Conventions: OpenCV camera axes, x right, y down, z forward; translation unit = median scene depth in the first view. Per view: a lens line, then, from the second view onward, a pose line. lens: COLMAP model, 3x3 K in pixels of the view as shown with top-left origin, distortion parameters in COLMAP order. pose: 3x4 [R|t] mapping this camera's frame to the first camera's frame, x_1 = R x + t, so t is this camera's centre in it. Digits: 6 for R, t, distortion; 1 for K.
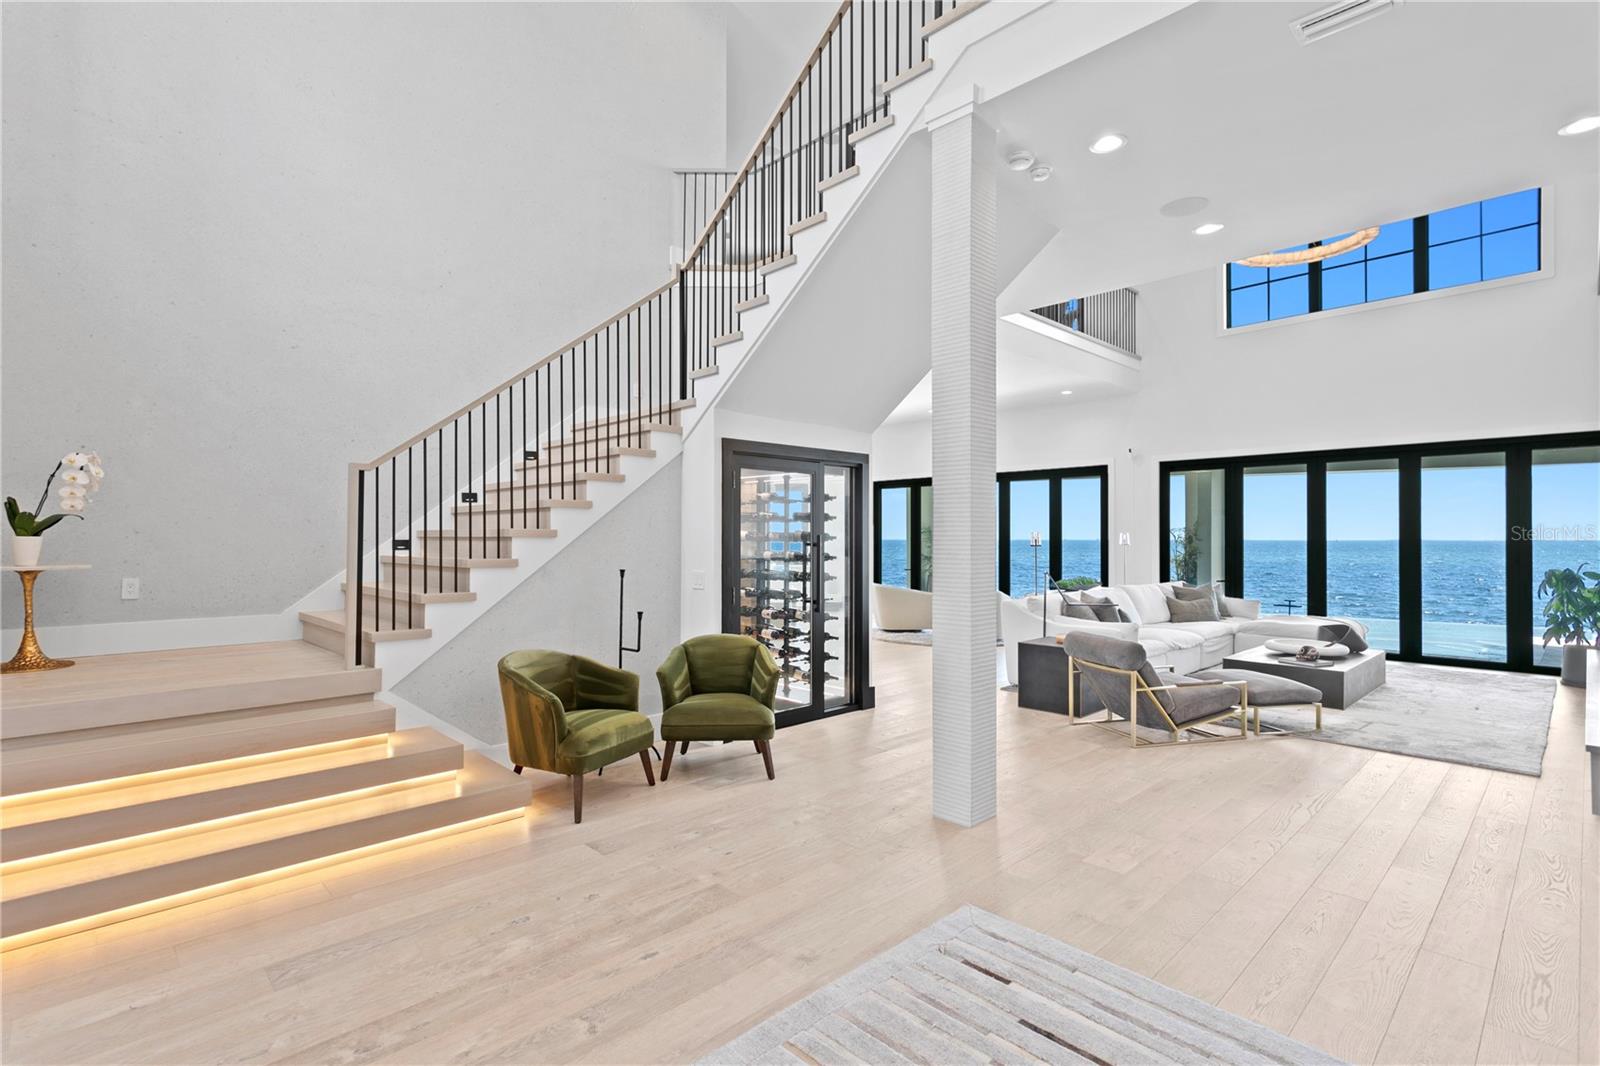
lens RADIAL K [[750.9, 0, 794.7], [0, 750.9, 531.5], [0, 0, 1]] dist [0.003079, 0.000381]
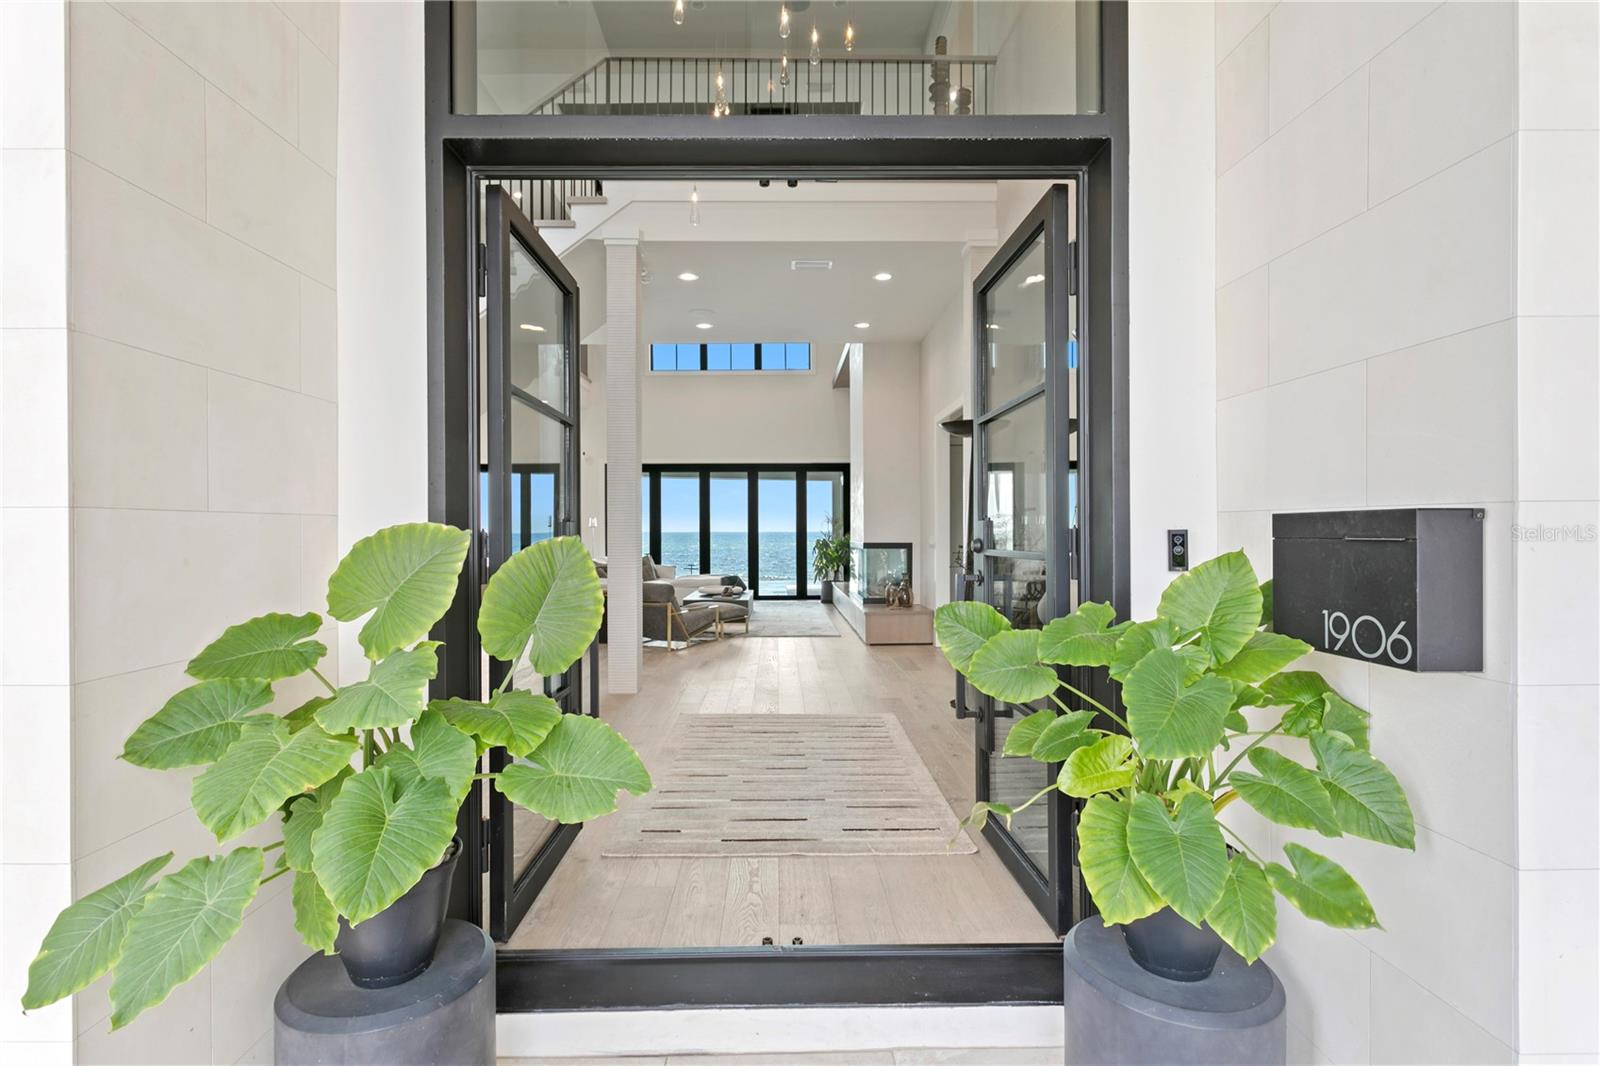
lens RADIAL K [[750.9, 0, 799.0], [0, 750.9, 529.4], [0, 0, 1]] dist [0.003079, 0.000381]
pose [[0.673692, -0.003715, 0.739003, -0.302848], [-0.000298, 0.999986, 0.005298, 0.016096], [-0.739012, -0.003789, 0.673681, -0.141373]]
